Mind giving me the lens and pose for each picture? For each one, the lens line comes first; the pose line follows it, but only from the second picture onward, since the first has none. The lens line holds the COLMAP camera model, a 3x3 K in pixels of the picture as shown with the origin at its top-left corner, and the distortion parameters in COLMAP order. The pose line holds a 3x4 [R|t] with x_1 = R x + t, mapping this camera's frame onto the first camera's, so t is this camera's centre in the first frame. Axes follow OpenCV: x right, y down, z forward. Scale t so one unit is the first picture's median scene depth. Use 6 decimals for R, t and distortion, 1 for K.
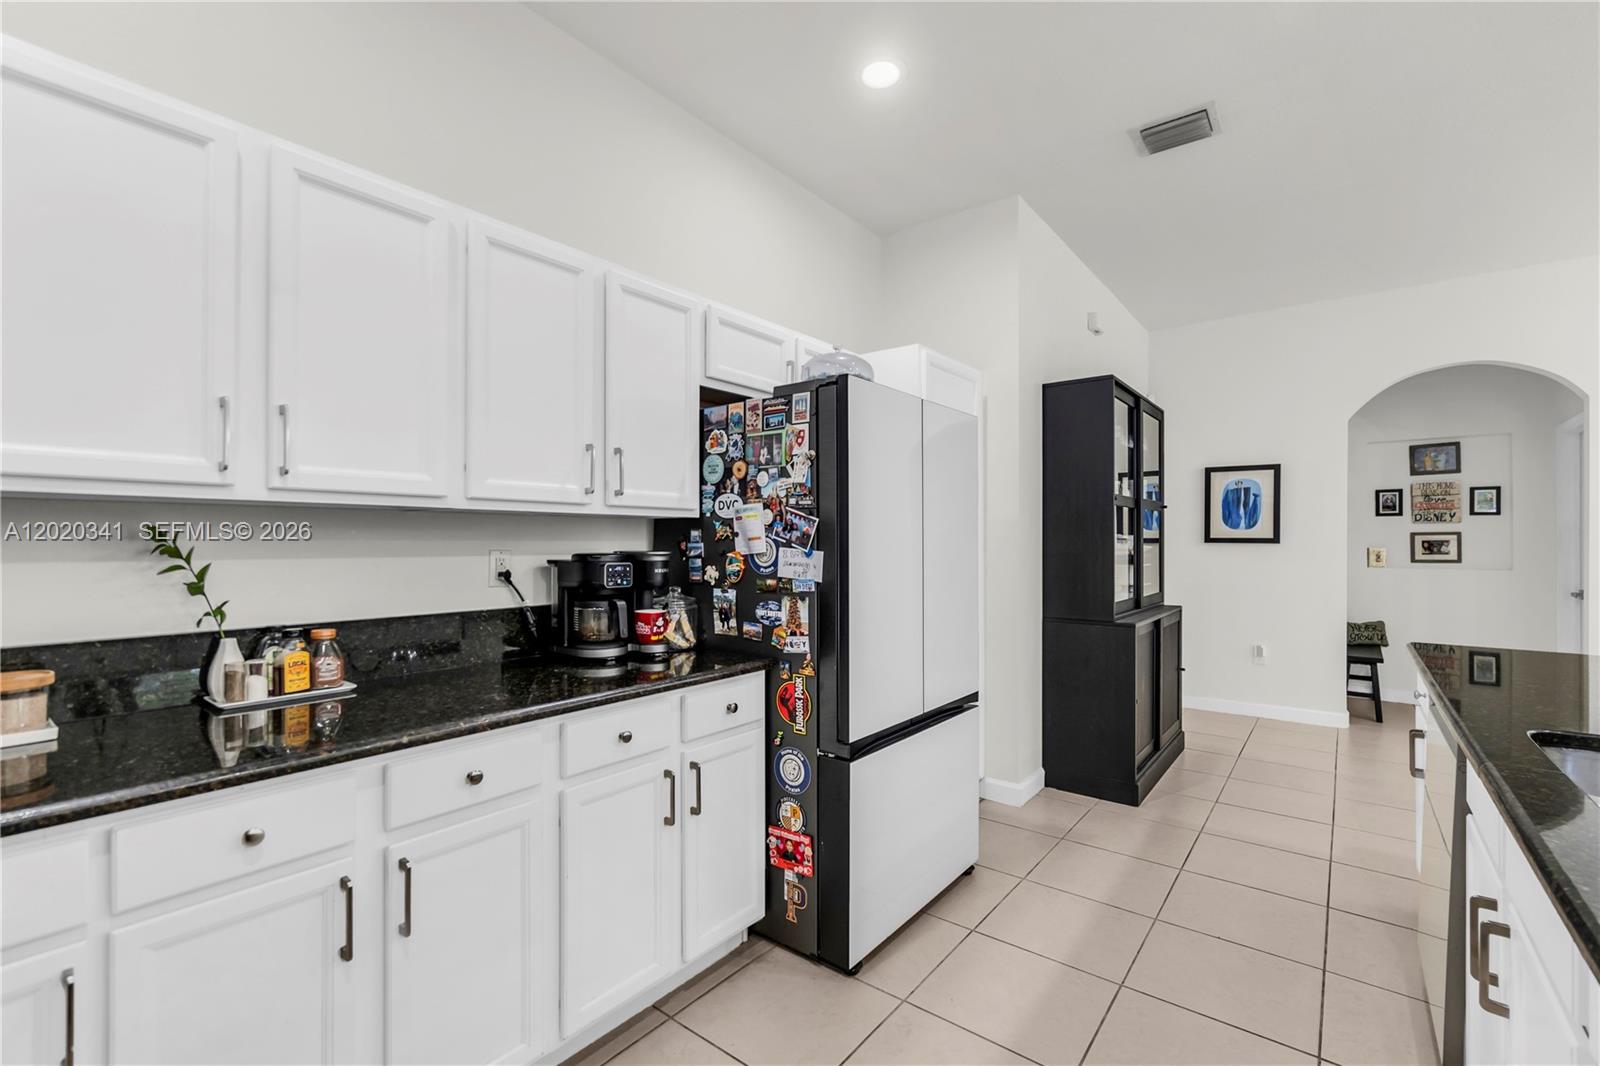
lens RADIAL K [[697.2, 0, 798.3], [0, 697.2, 540.9], [0, 0, 1]] dist [-0.011231, 0.002848]
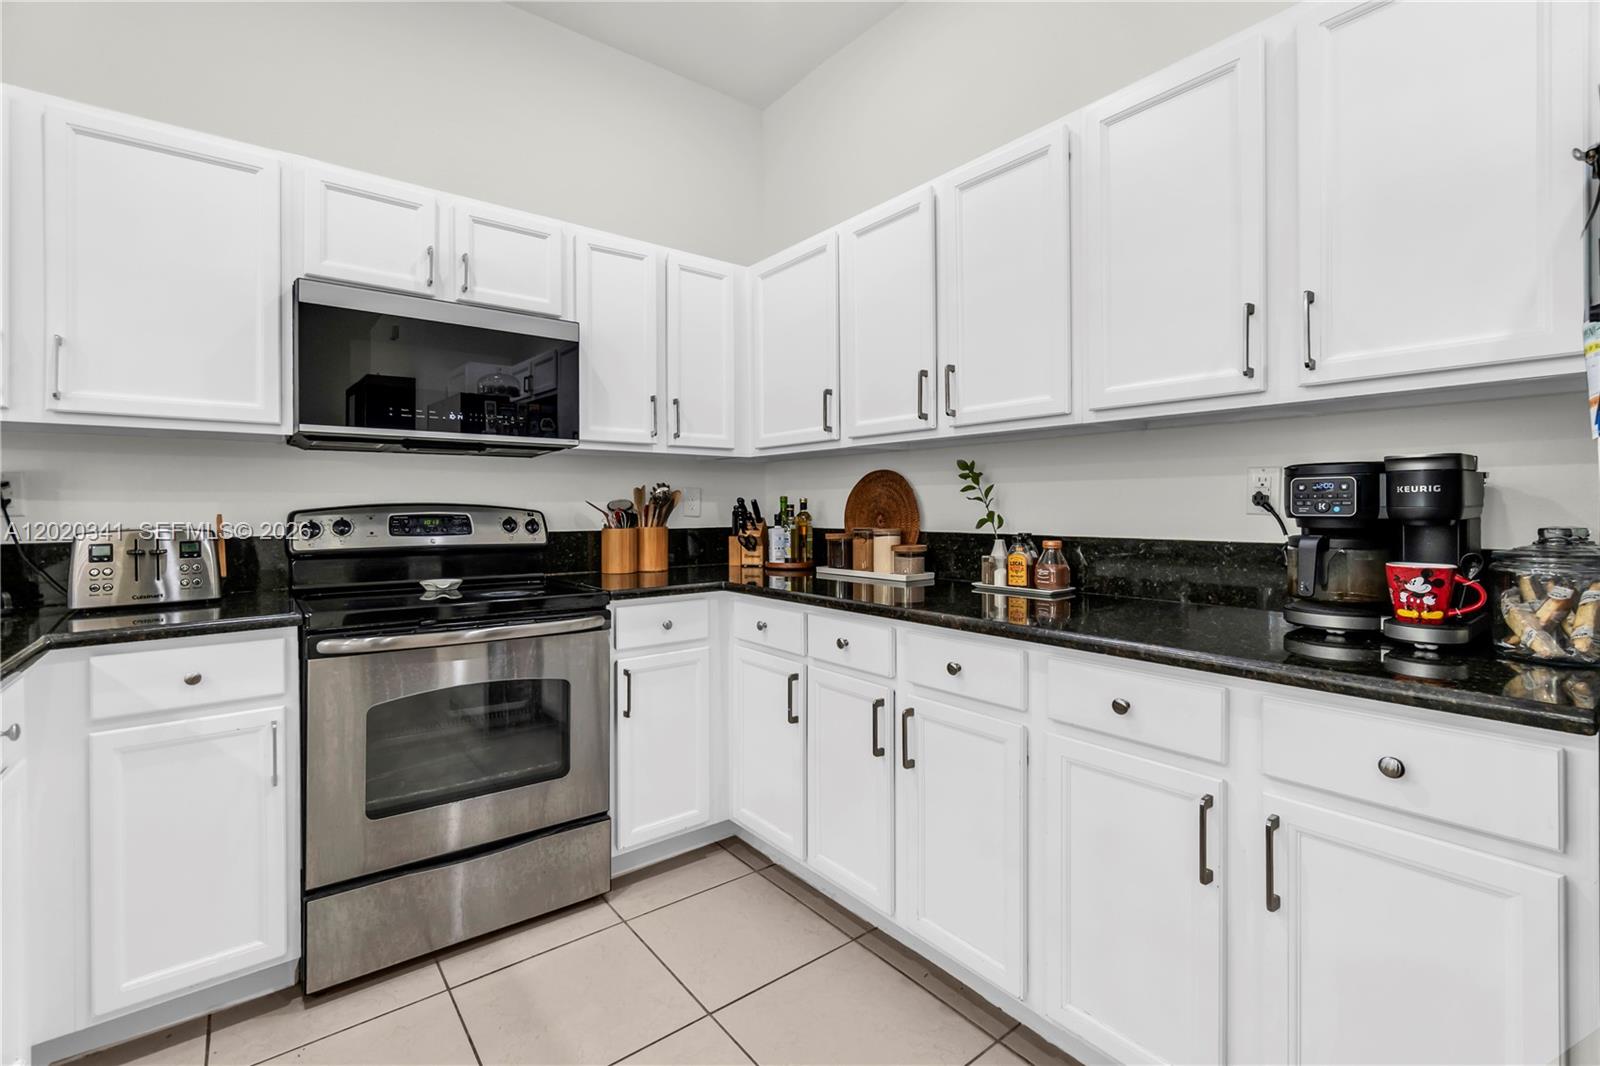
lens RADIAL K [[697.2, 0, 776.5], [0, 697.2, 508.5], [0, 0, 1]] dist [-0.011231, 0.002848]
pose [[-0.251659, 0.001407, -0.967815, 0.446237], [0.003065, 0.999995, 0.000657, 0.056806], [0.967811, -0.002801, -0.251663, 0.670863]]
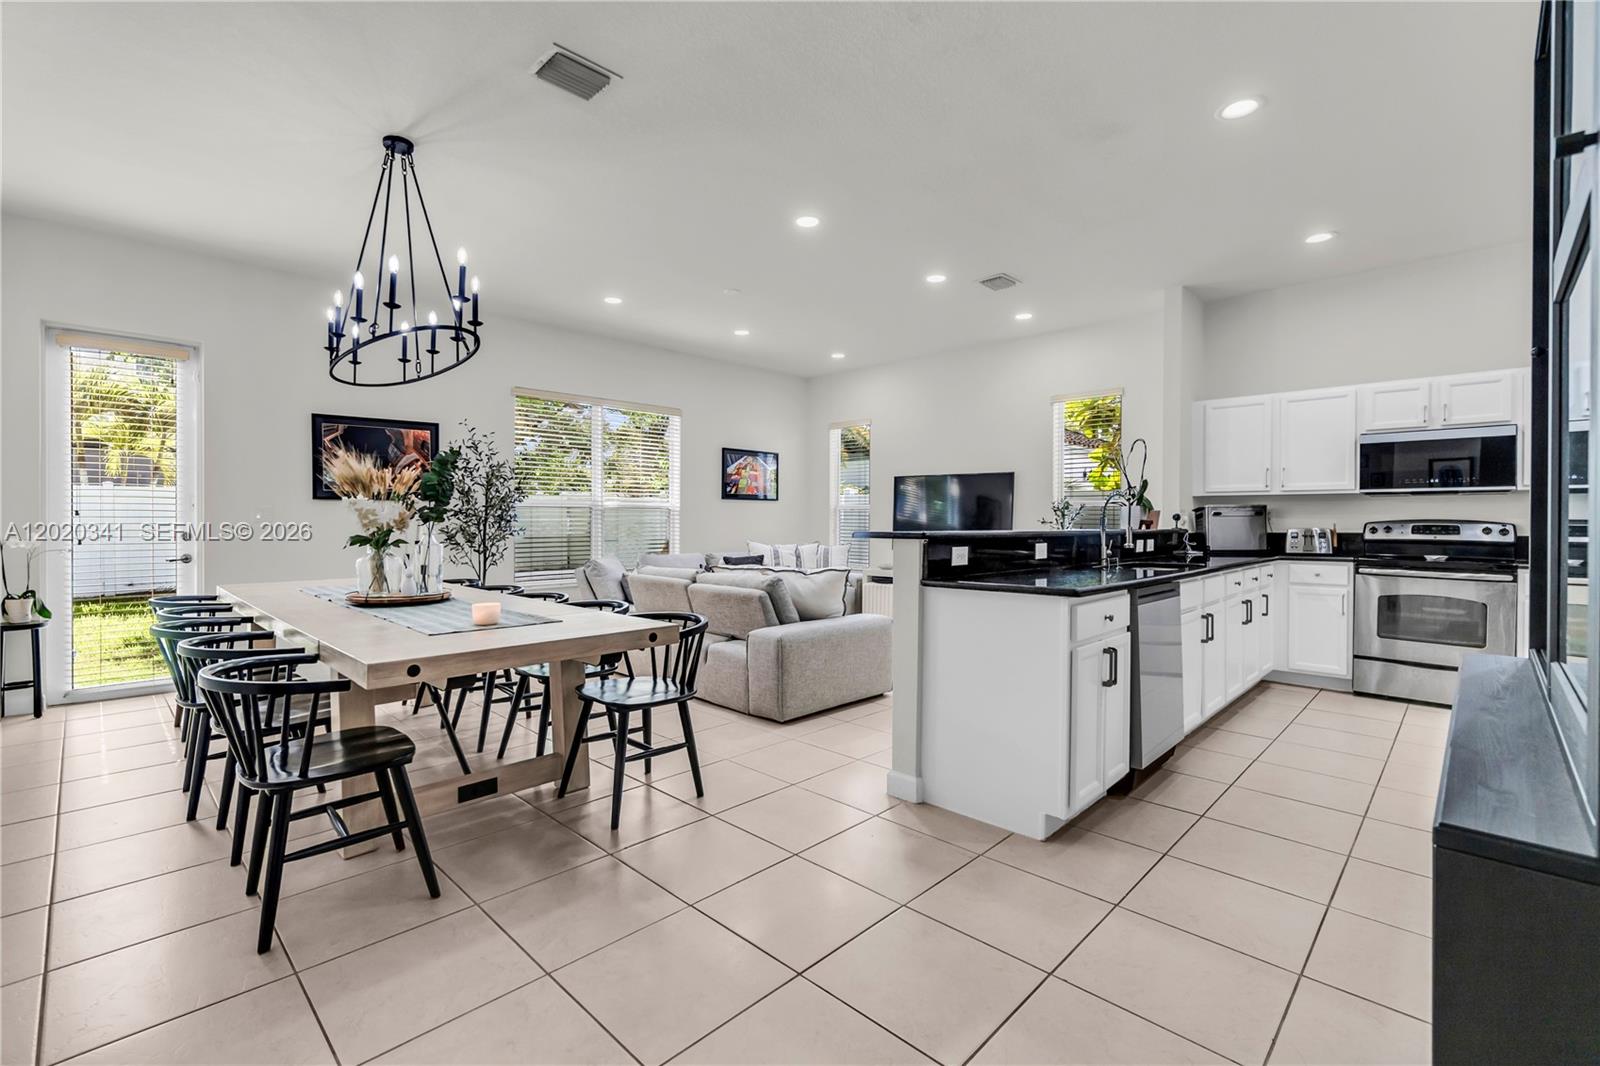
lens RADIAL K [[697.2, 0, 799.3], [0, 697.2, 527.4], [0, 0, 1]] dist [-0.011231, 0.002848]
pose [[-0.993378, -0.008006, 0.114612, 1.303947], [-0.006893, 0.999925, 0.010099, 0.065438], [-0.114684, 0.009242, -0.993359, 2.301717]]
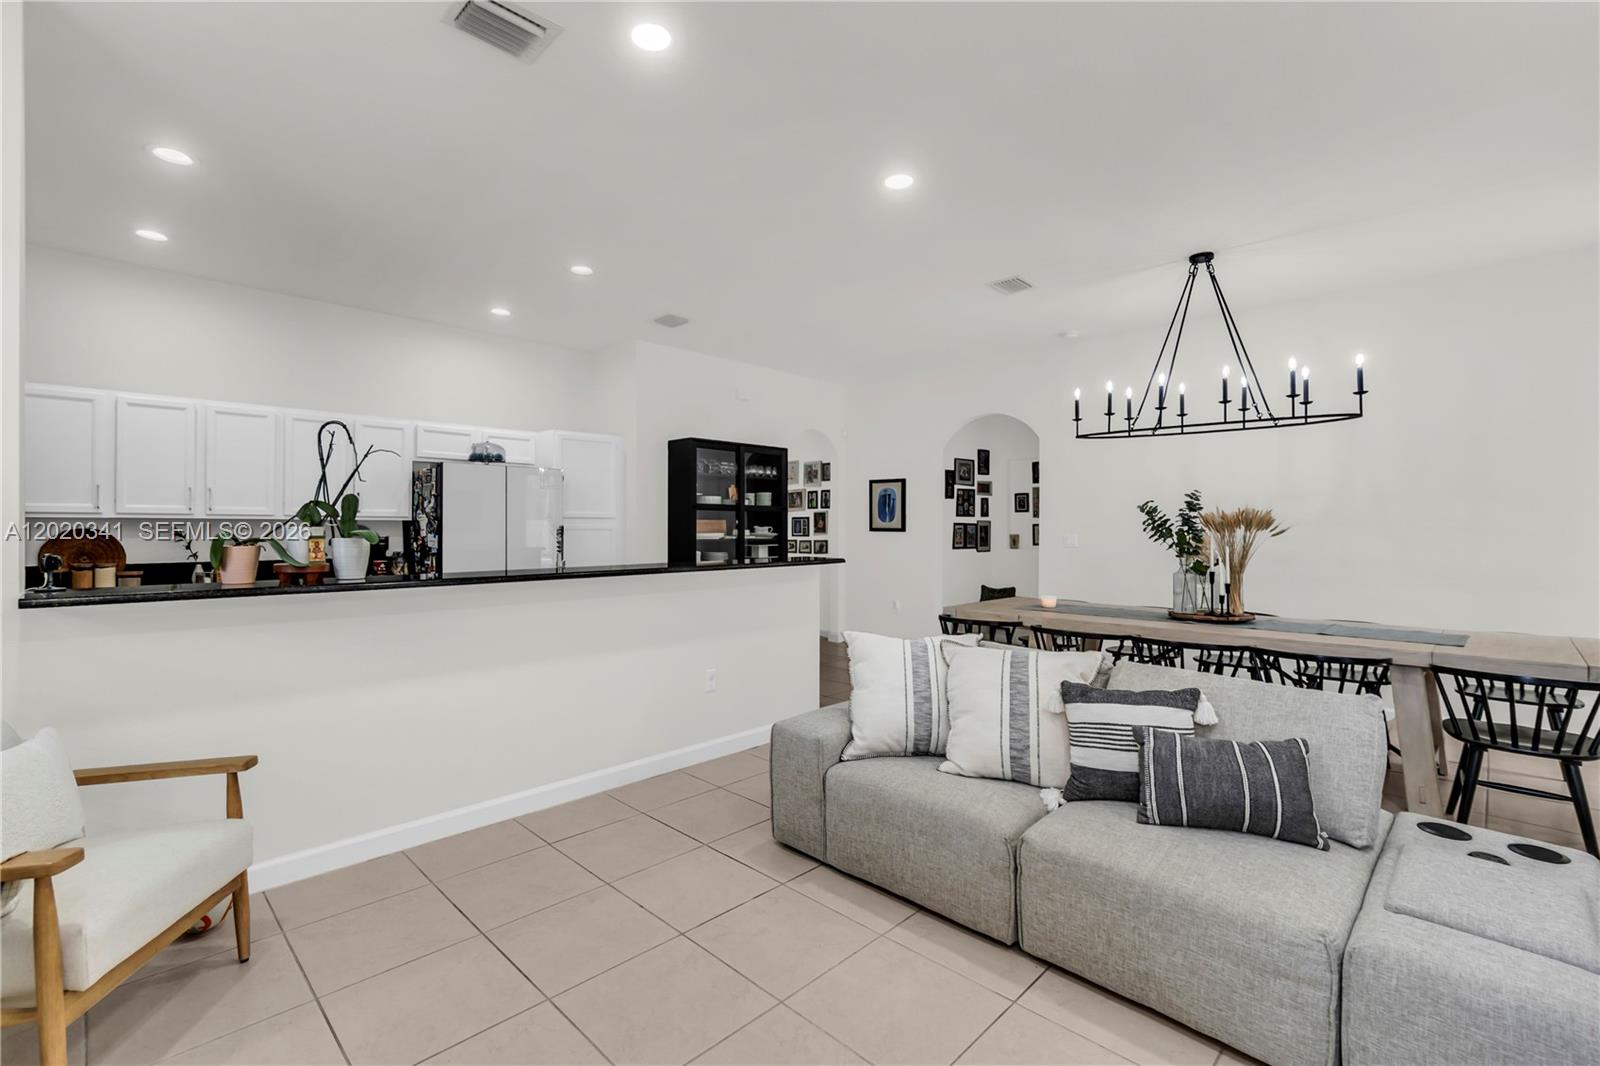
lens RADIAL K [[697.2, 0, 790.4], [0, 697.2, 528.5], [0, 0, 1]] dist [-0.011231, 0.002848]
pose [[0.994116, -0.002230, -0.108299, 1.453839], [0.001917, 0.999994, -0.002999, 0.000837], [0.108305, 0.002774, 0.994114, -1.204687]]
